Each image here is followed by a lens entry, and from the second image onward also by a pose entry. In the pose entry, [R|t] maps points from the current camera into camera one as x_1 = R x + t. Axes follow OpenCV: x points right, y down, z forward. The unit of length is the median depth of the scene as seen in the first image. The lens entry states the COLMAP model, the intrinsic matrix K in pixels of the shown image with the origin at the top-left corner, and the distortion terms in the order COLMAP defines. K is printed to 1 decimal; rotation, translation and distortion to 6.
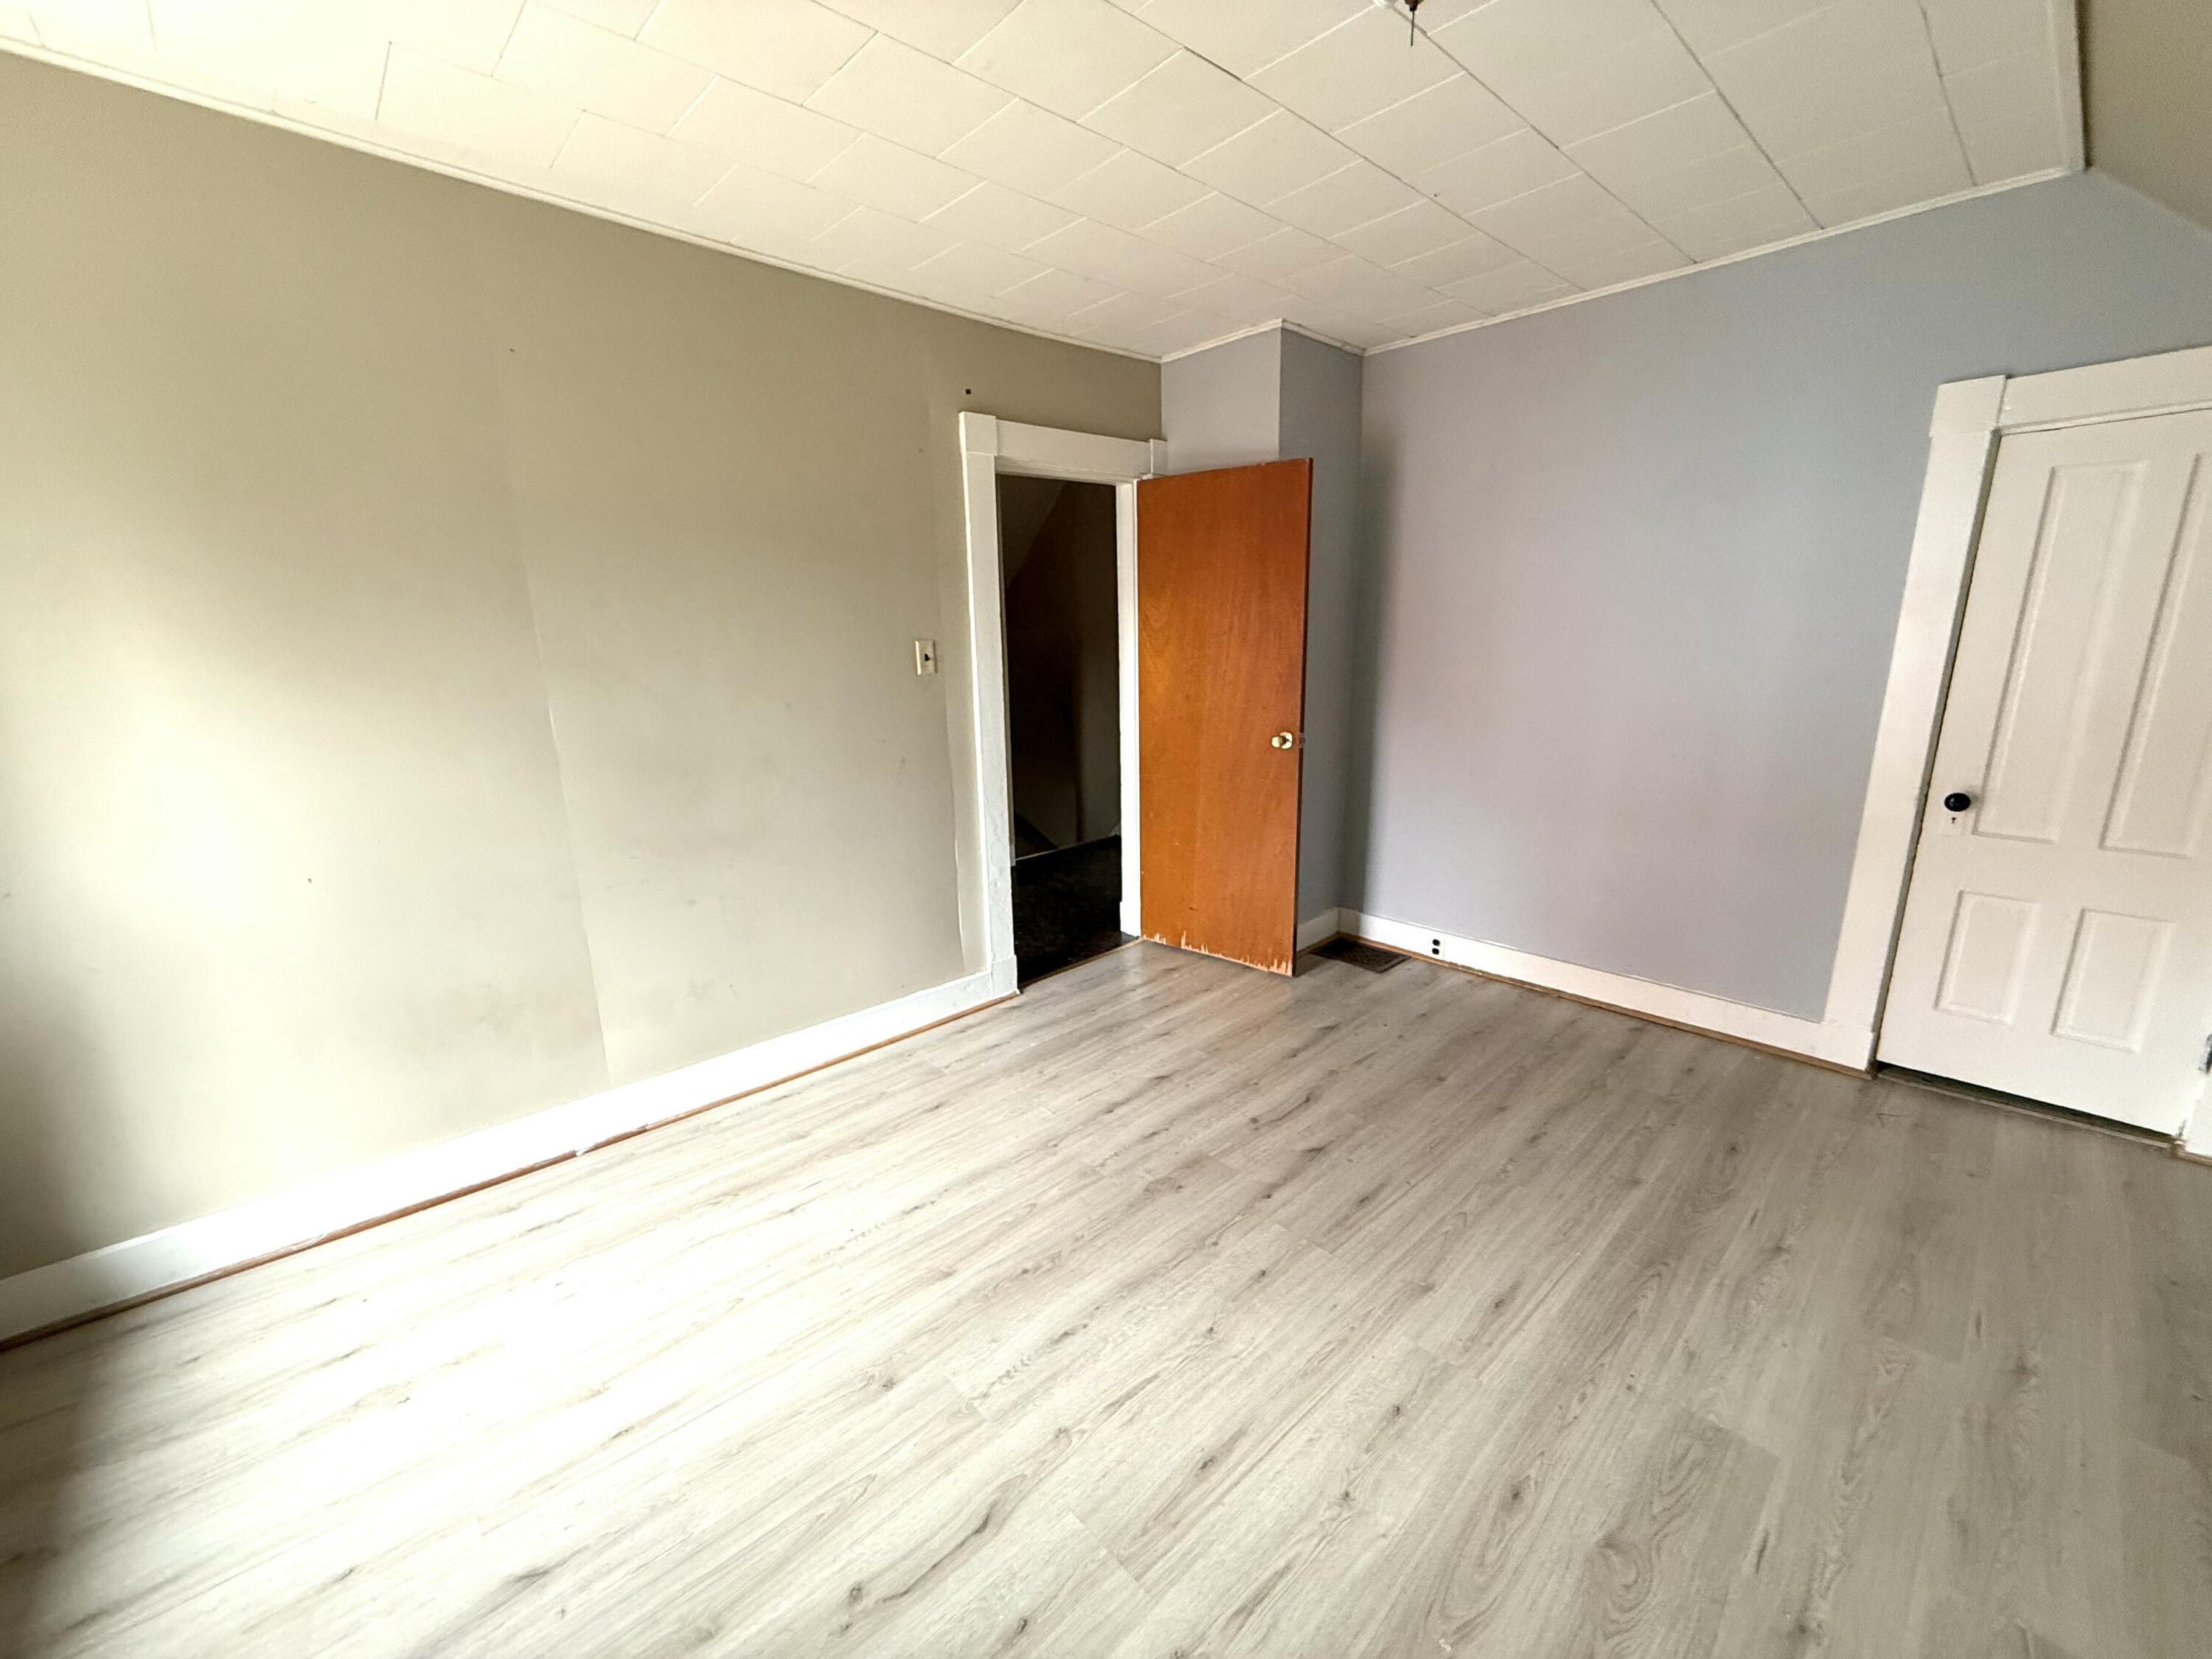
lens RADIAL K [[876.7, 0, 1101.6], [0, 876.7, 834.6], [0, 0, 1]] dist [-0.003549, 0.000307]
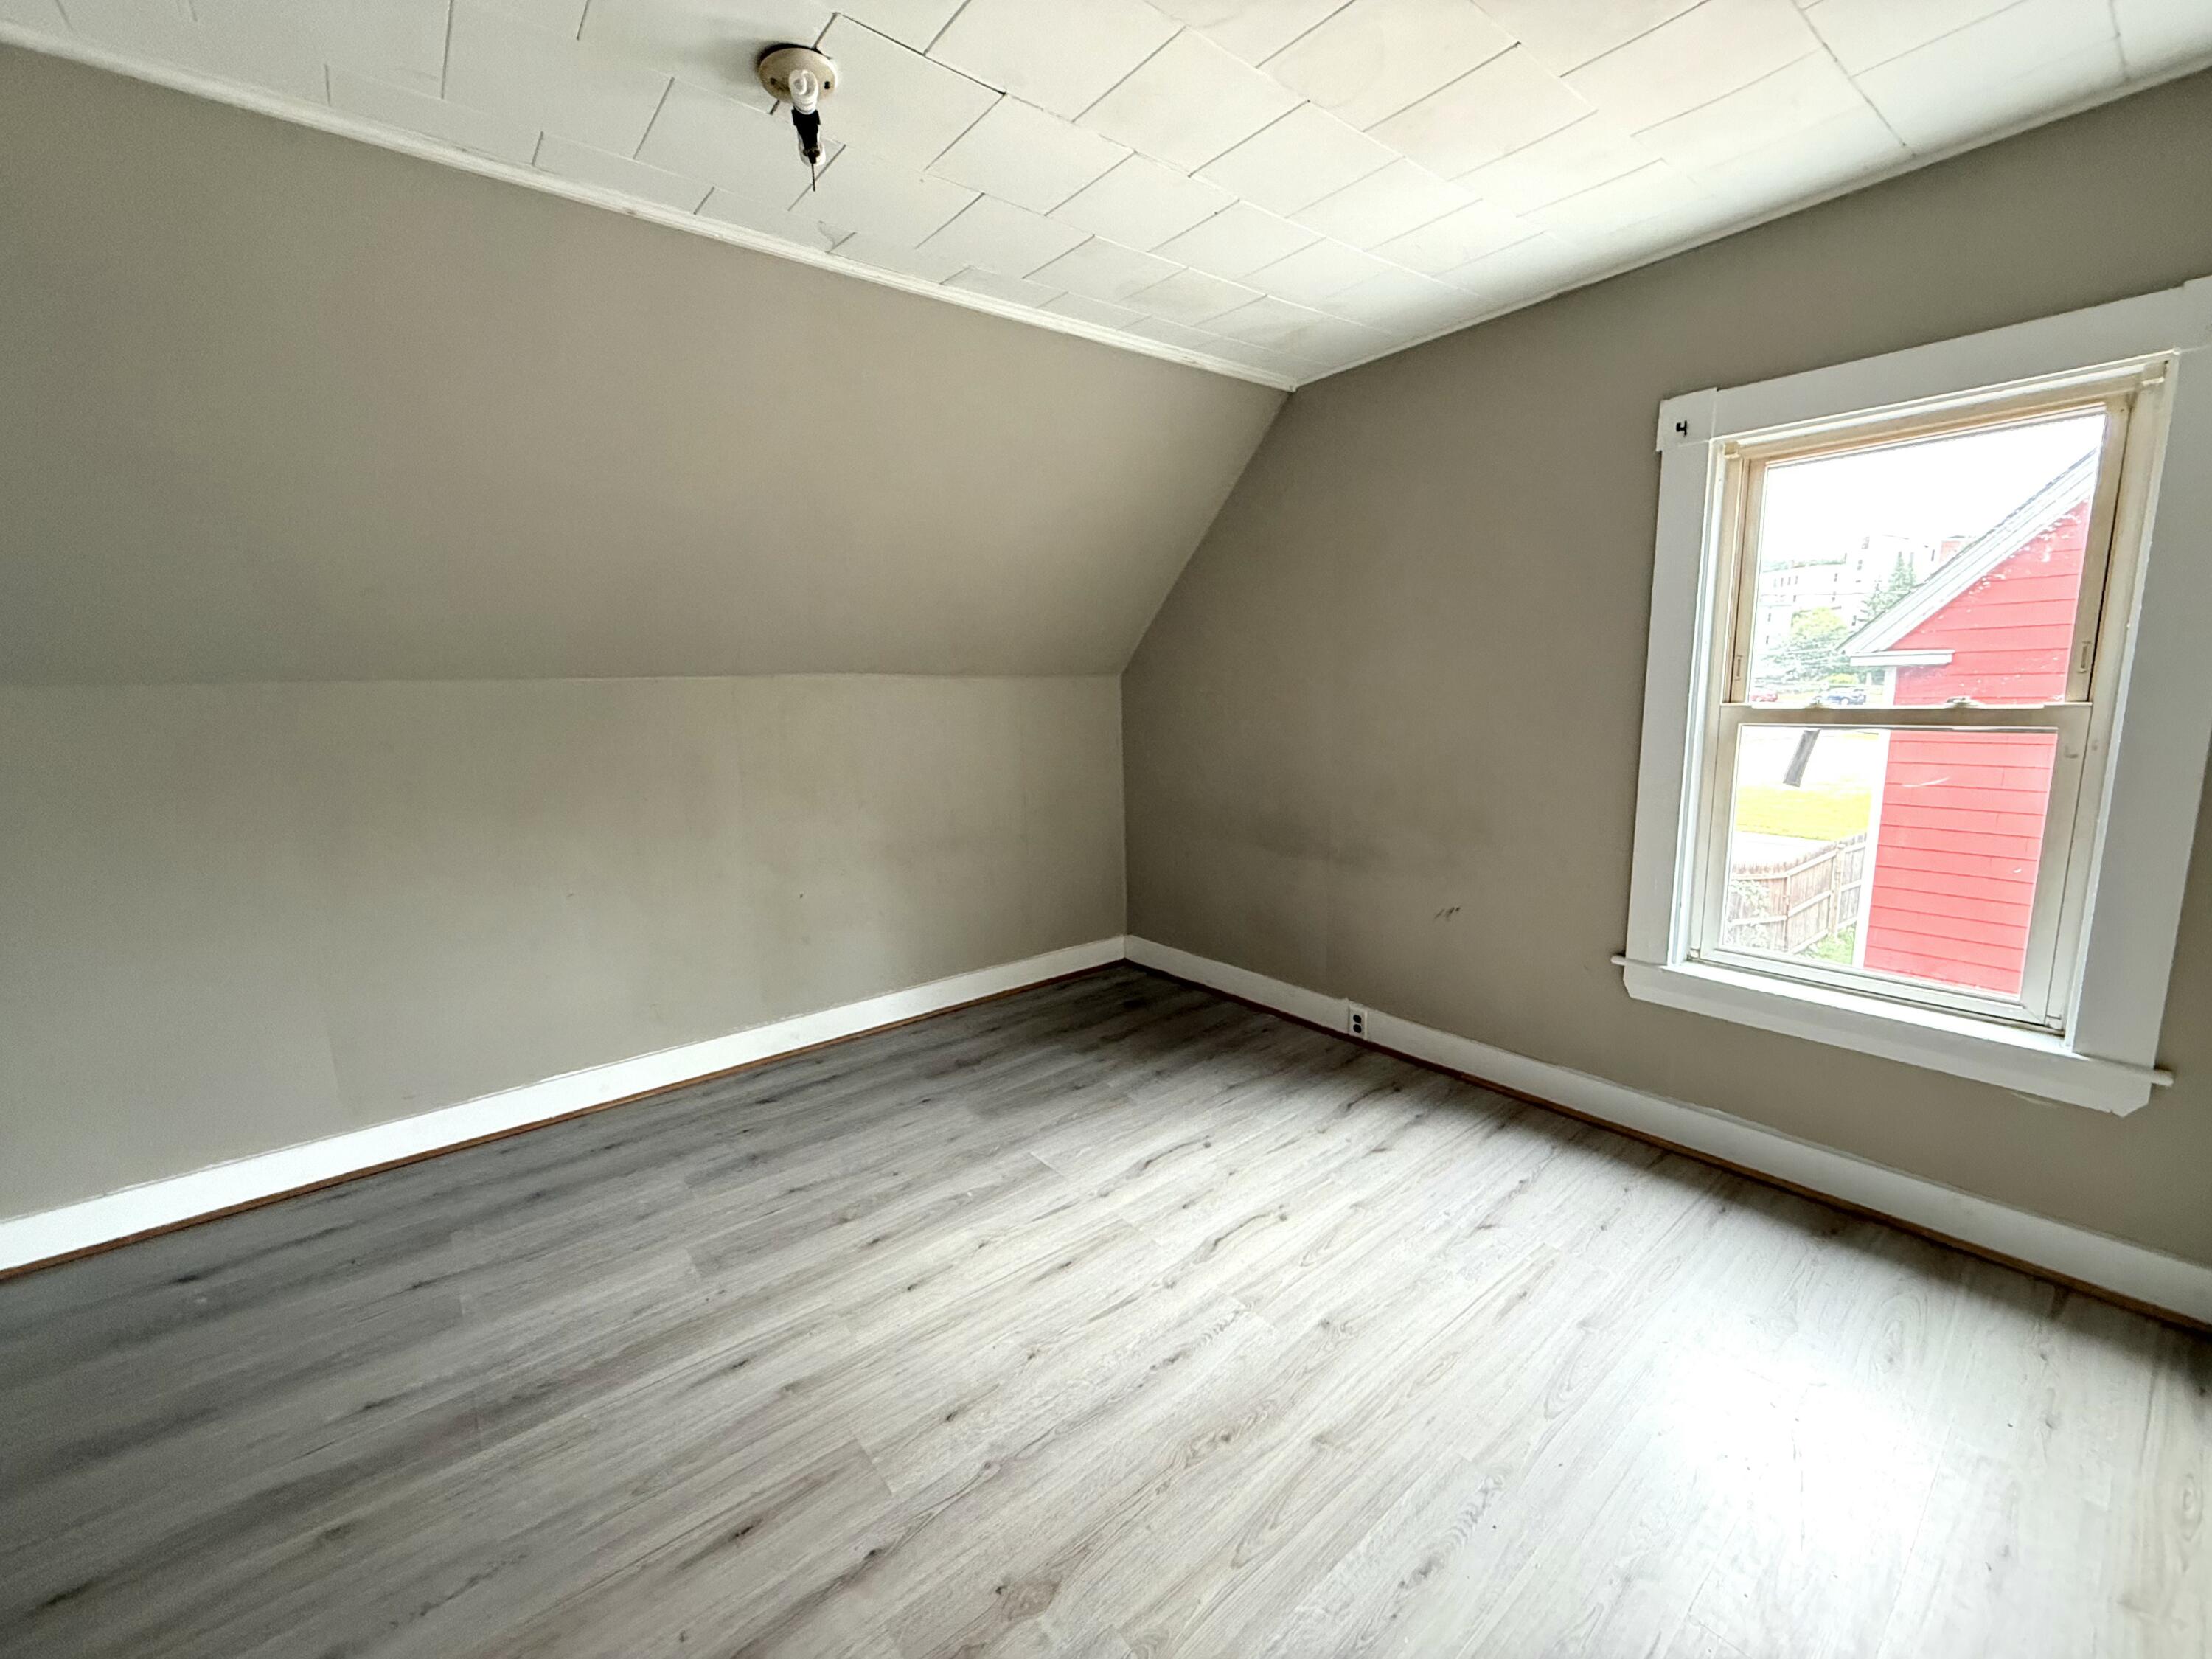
lens RADIAL K [[876.7, 0, 1104.9], [0, 876.7, 826.9], [0, 0, 1]] dist [-0.003549, 0.000307]
pose [[-0.996730, 0.035735, 0.072476, -0.059579], [0.060769, 0.922657, 0.380802, -0.403323], [-0.053262, 0.383961, -0.921812, 1.730075]]
